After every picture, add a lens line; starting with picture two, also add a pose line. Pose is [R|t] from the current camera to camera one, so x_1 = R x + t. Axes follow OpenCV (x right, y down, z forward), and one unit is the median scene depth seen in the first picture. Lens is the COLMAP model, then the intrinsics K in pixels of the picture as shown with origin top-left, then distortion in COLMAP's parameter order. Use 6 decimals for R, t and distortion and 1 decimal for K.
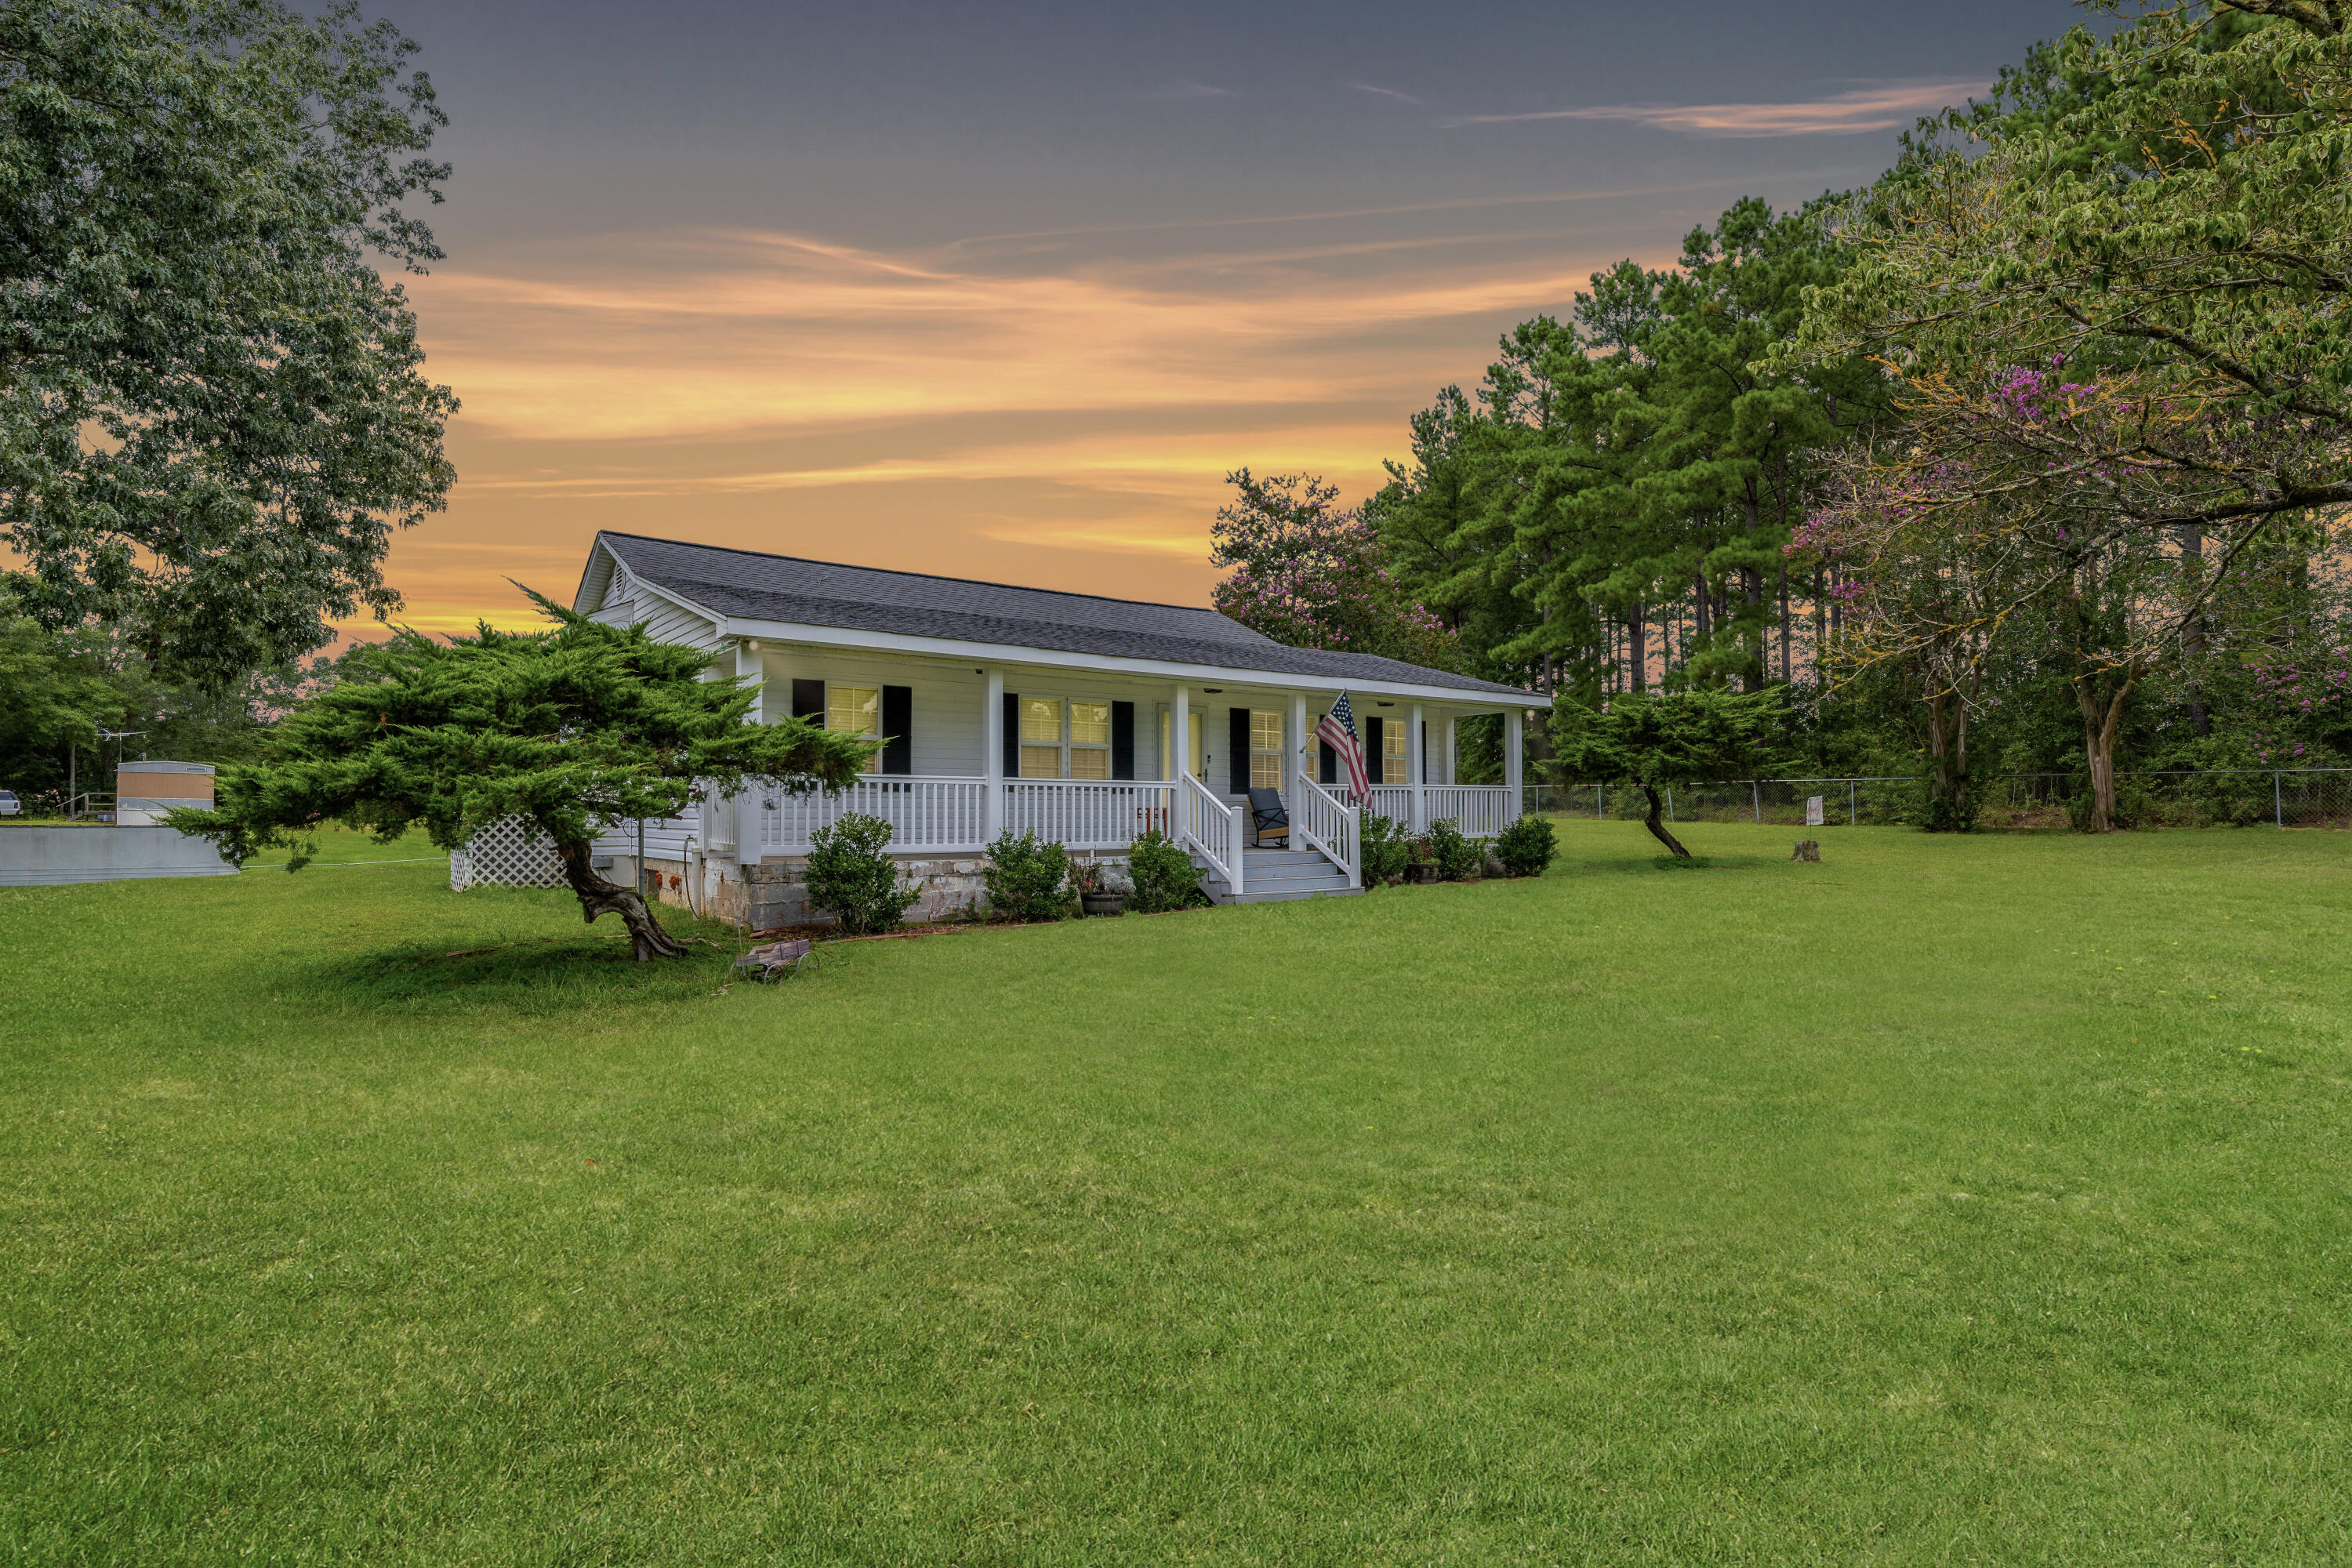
lens RADIAL K [[1217.7, 0, 1176.3], [0, 1217.7, 793.7], [0, 0, 1]] dist [-0.005068, -0.000089]
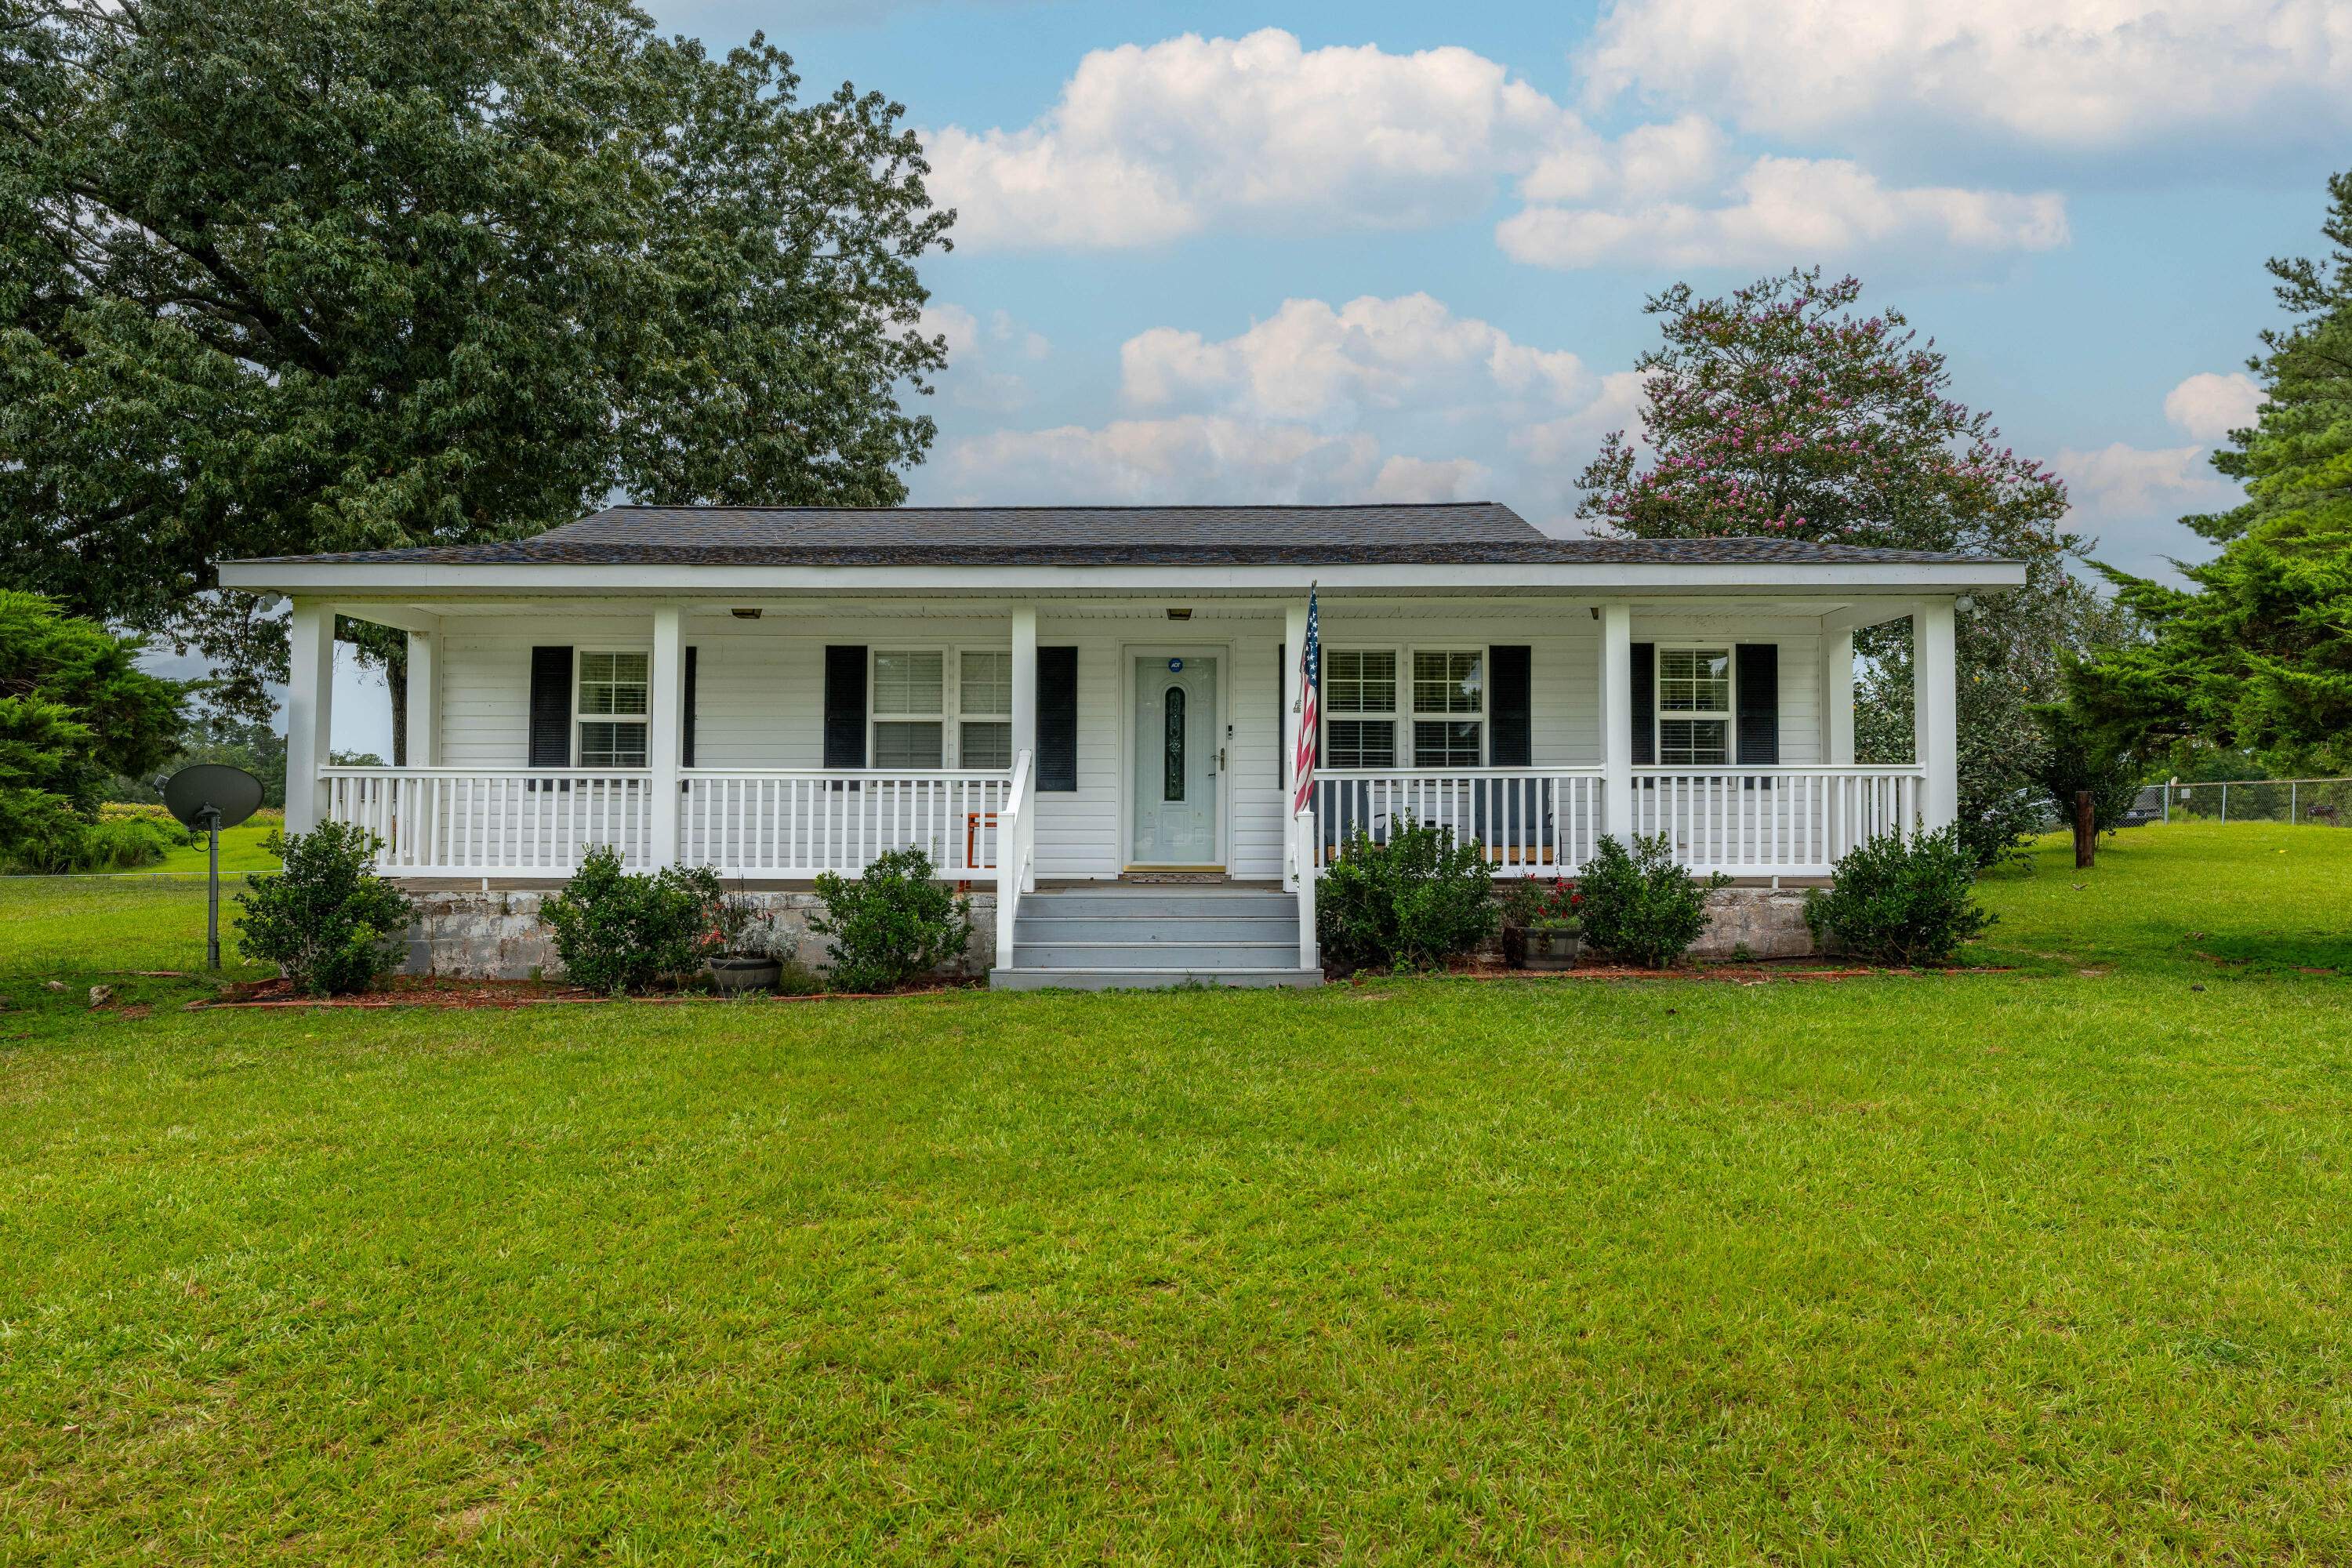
lens RADIAL K [[1217.7, 0, 1176.2], [0, 1217.7, 780.7], [0, 0, 1]] dist [-0.005068, -0.000089]
pose [[0.781908, -0.018152, -0.623130, 0.430474], [0.008927, 0.999800, -0.017924, 0.007064], [0.623330, 0.008452, 0.781913, 0.589902]]
